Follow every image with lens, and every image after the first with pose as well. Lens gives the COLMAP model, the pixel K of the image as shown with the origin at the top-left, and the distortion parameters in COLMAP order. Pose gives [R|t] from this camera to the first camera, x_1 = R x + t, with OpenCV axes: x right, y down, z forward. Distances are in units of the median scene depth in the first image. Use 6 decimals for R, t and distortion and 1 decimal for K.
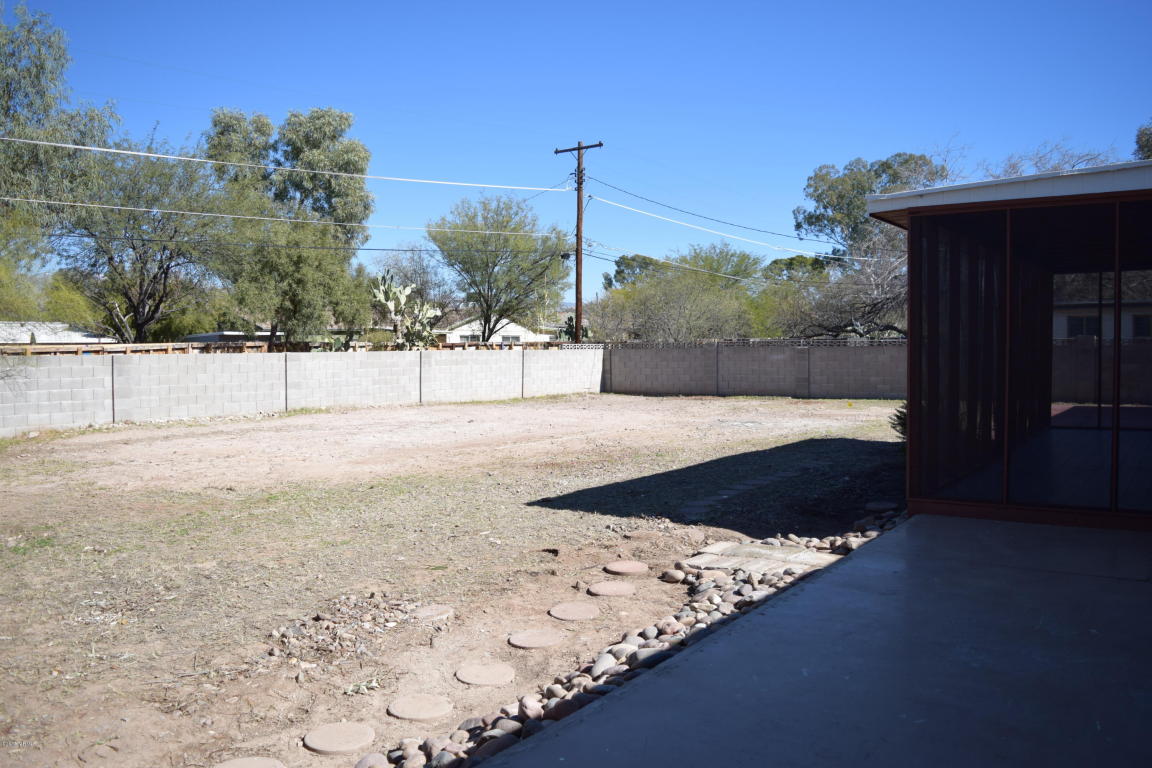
lens RADIAL K [[910.0, 0, 575.3], [0, 910.0, 383.6], [0, 0, 1]] dist [-0.091907, 0.019238]
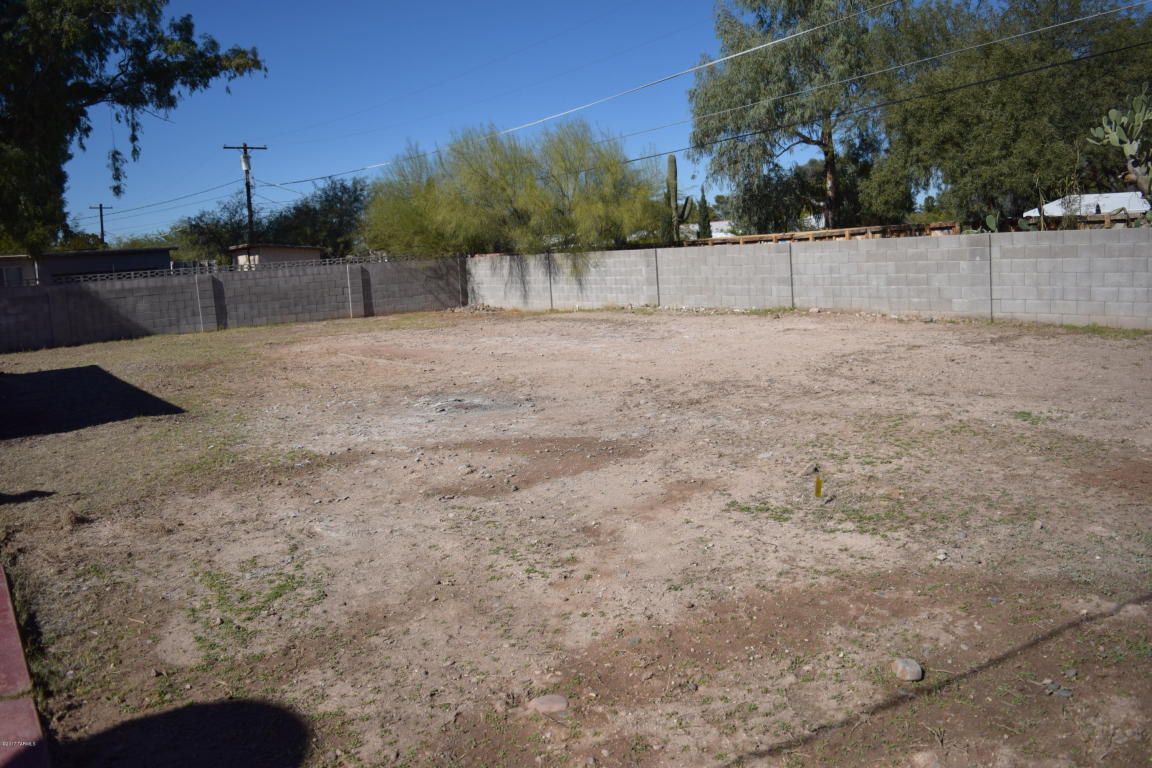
lens RADIAL K [[910.0, 0, 575.4], [0, 910.0, 383.5], [0, 0, 1]] dist [-0.091907, 0.019238]
pose [[-0.367673, 0.177113, -0.912933, 0.585164], [0.039807, 0.983794, 0.174829, -0.061196], [0.929103, 0.027938, -0.368765, 1.074344]]
